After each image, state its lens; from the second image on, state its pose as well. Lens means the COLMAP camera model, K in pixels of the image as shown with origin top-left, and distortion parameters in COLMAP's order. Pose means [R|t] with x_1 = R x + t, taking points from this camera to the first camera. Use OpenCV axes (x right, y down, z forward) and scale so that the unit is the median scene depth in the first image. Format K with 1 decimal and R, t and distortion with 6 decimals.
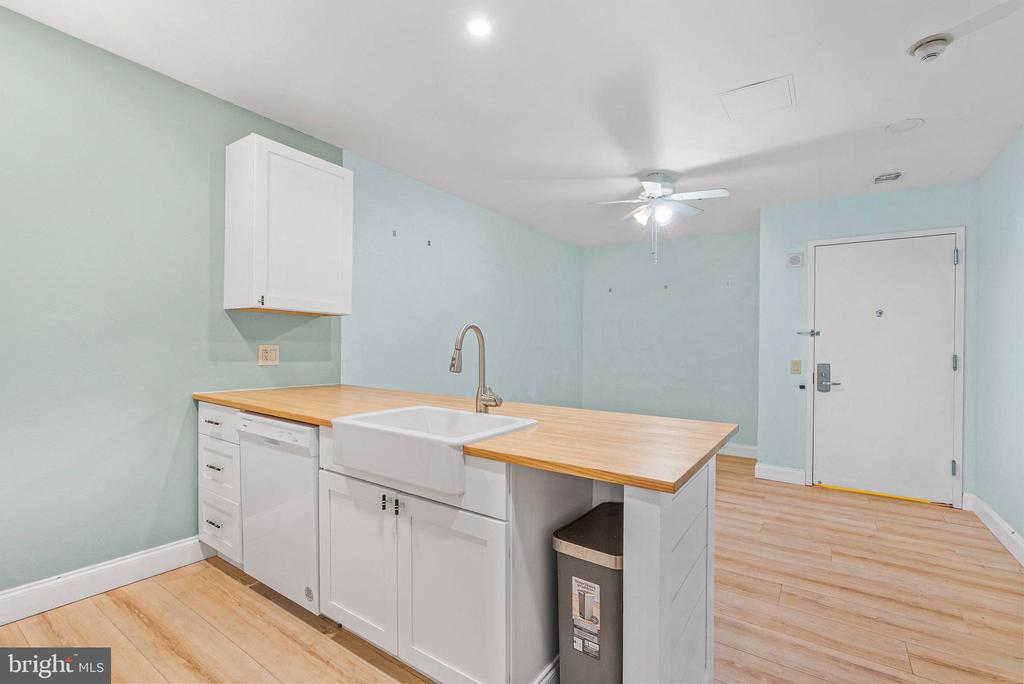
lens RADIAL K [[471.1, 0, 512.0], [0, 471.1, 342.0], [0, 0, 1]] dist [0.001159, 0.000413]
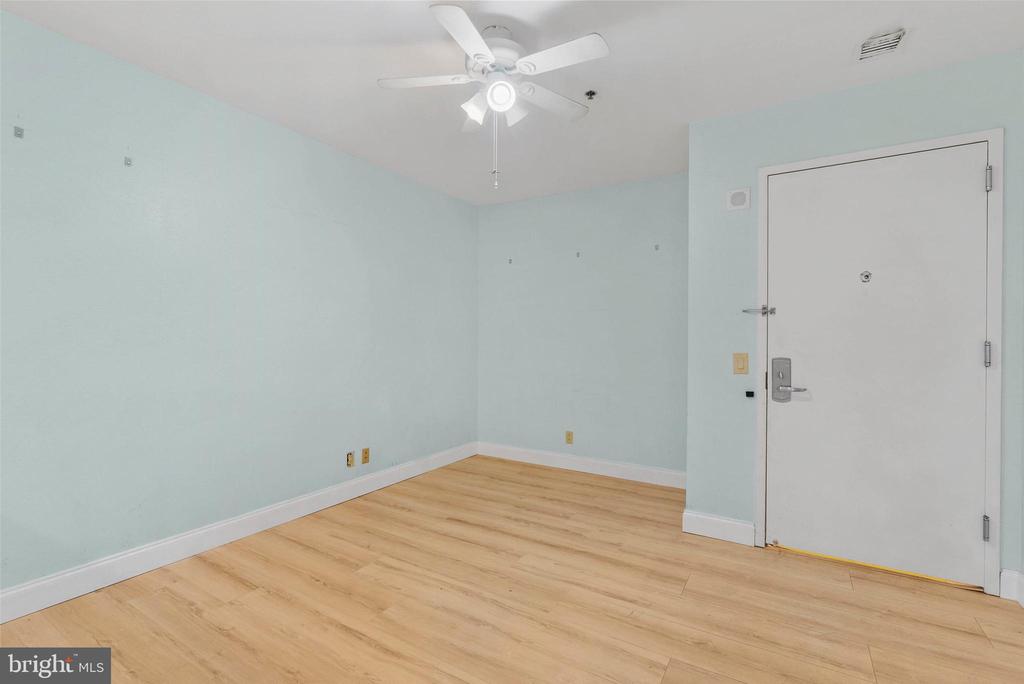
lens RADIAL K [[478.8, 0, 512.0], [0, 478.8, 342.0], [0, 0, 1]] dist [-0.002772, -0.000641]
pose [[0.998080, -0.014231, 0.060280, 0.265152], [0.013148, 0.999746, 0.018328, 0.008040], [-0.060525, -0.017500, 0.998013, 0.385497]]
